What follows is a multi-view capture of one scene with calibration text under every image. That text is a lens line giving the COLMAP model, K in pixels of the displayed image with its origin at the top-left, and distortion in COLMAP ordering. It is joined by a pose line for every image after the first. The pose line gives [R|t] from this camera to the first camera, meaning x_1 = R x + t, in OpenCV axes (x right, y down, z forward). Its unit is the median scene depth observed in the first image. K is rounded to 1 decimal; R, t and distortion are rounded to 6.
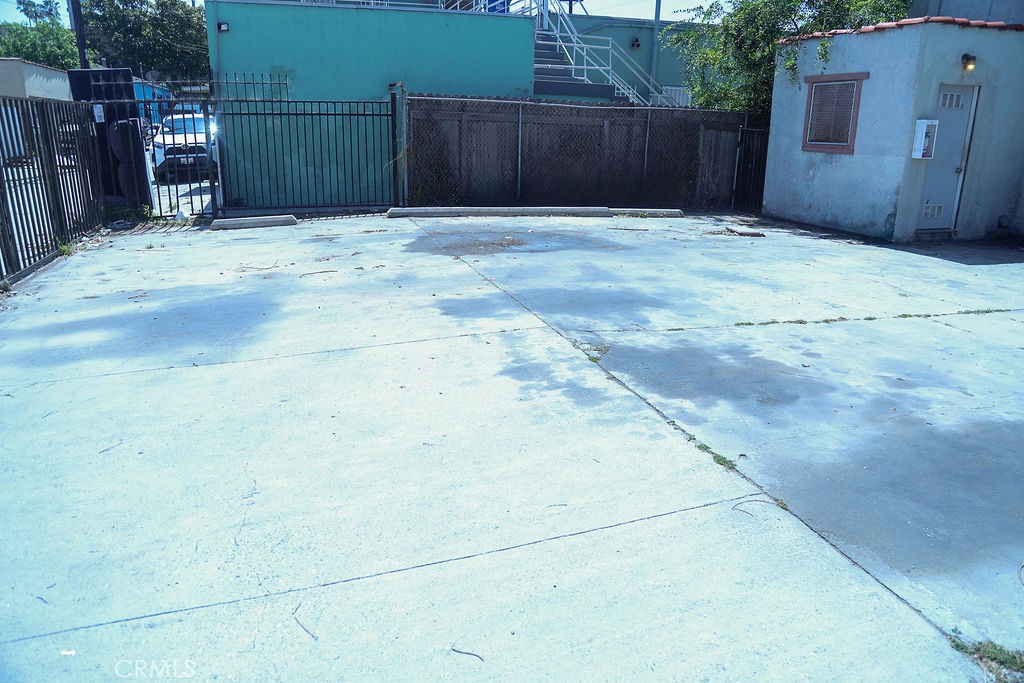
lens RADIAL K [[701.4, 0, 516.2], [0, 701.4, 342.7], [0, 0, 1]] dist [-0.121825, 0.071673]
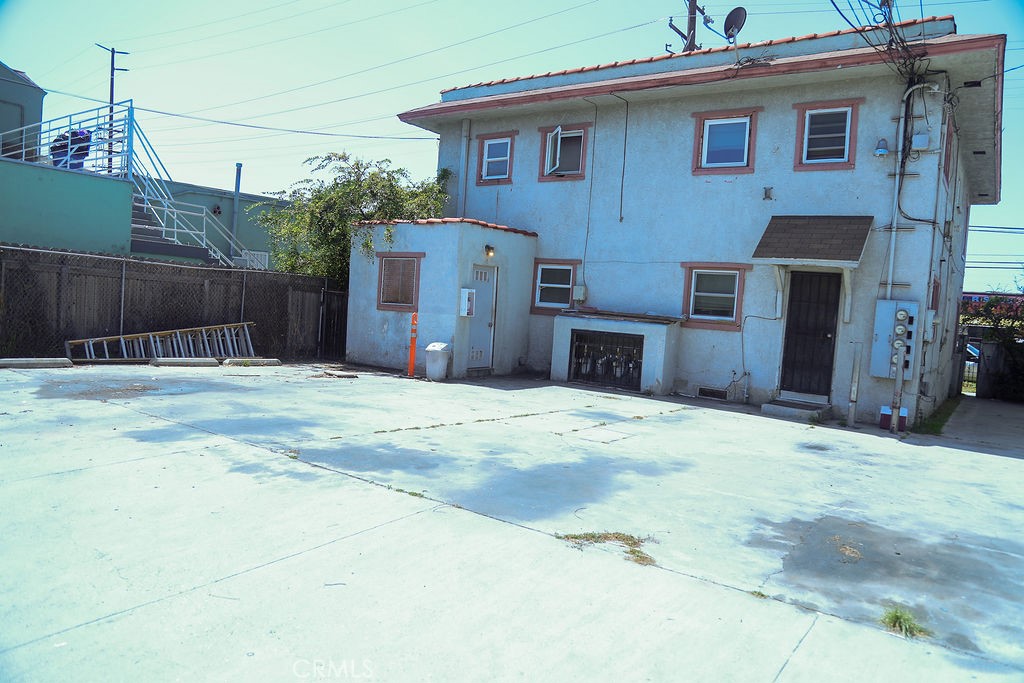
lens RADIAL K [[701.4, 0, 521.1], [0, 701.4, 347.4], [0, 0, 1]] dist [-0.121825, 0.071673]
pose [[0.803241, 0.001058, 0.595653, -0.156743], [0.127240, 0.976612, -0.173320, 0.048812], [-0.581905, 0.215009, 0.784320, -0.165874]]
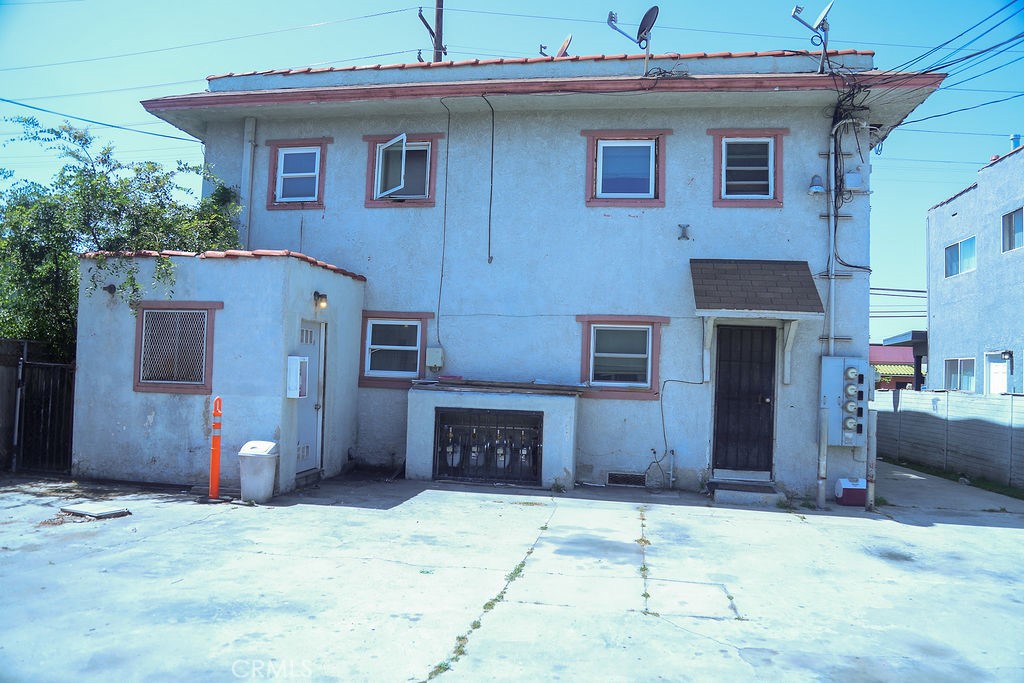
lens RADIAL K [[701.4, 0, 516.5], [0, 701.4, 343.9], [0, 0, 1]] dist [-0.121825, 0.071673]
pose [[0.460374, 0.034964, 0.887036, -0.090136], [0.242436, 0.956288, -0.163518, -0.120789], [-0.853979, 0.290329, 0.431774, 0.330340]]
